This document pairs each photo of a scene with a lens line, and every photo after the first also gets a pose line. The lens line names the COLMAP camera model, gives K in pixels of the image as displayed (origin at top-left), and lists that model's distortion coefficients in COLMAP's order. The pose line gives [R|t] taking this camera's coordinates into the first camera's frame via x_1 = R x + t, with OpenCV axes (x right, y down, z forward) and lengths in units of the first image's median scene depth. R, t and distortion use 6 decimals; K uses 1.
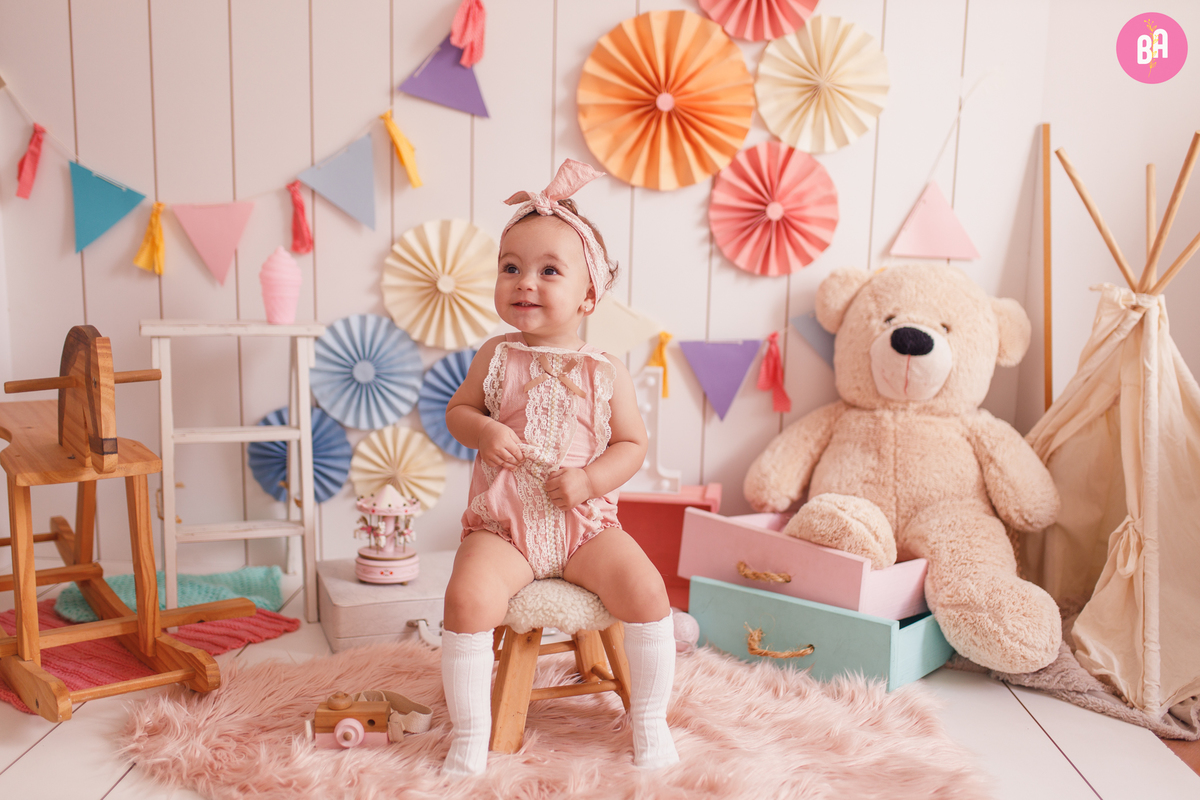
lens RADIAL K [[1182.3, 0, 581.6], [0, 1182.3, 396.1], [0, 0, 1]] dist [-0.000674, -0.001530]
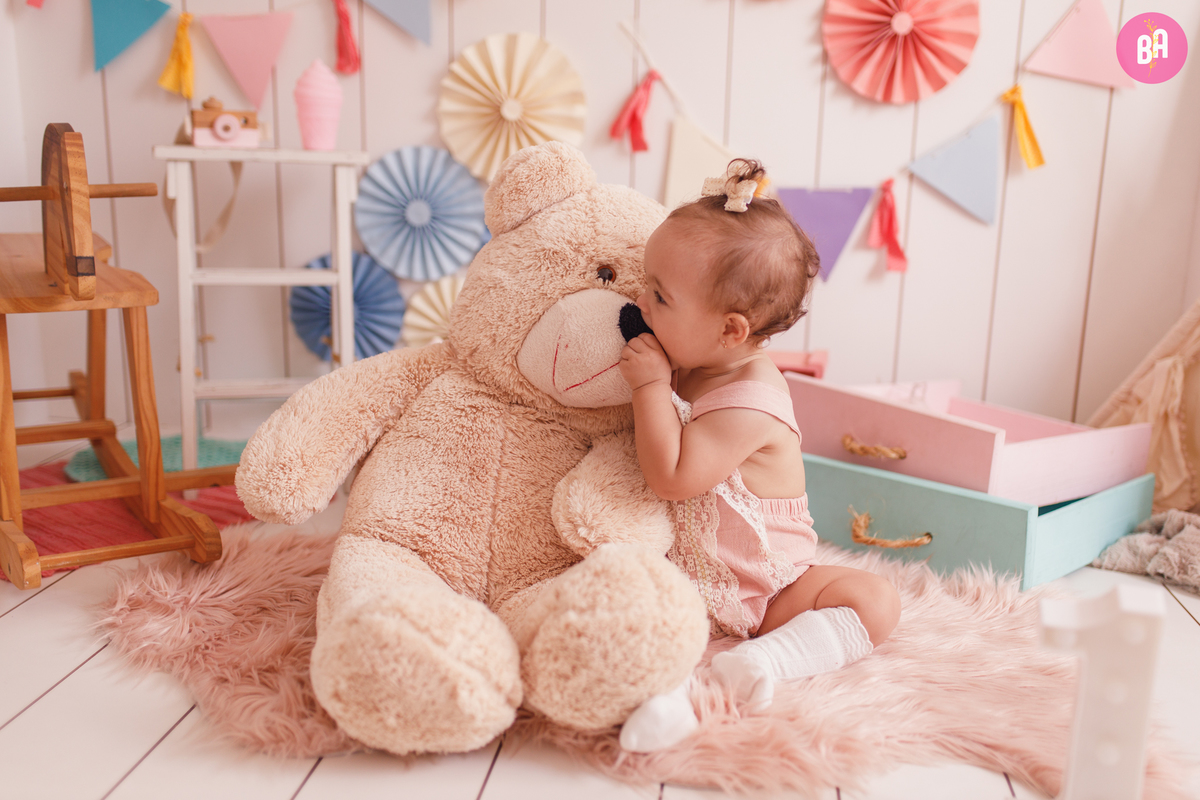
lens RADIAL K [[1205.7, 0, 620.0], [0, 1205.7, 374.6], [0, 0, 1]] dist [0.005991, -0.033299]
pose [[0.997624, 0.021704, -0.065391, 0.025715], [-0.017837, 0.998090, 0.059139, 0.044572], [0.066550, -0.057832, 0.996106, 0.123771]]
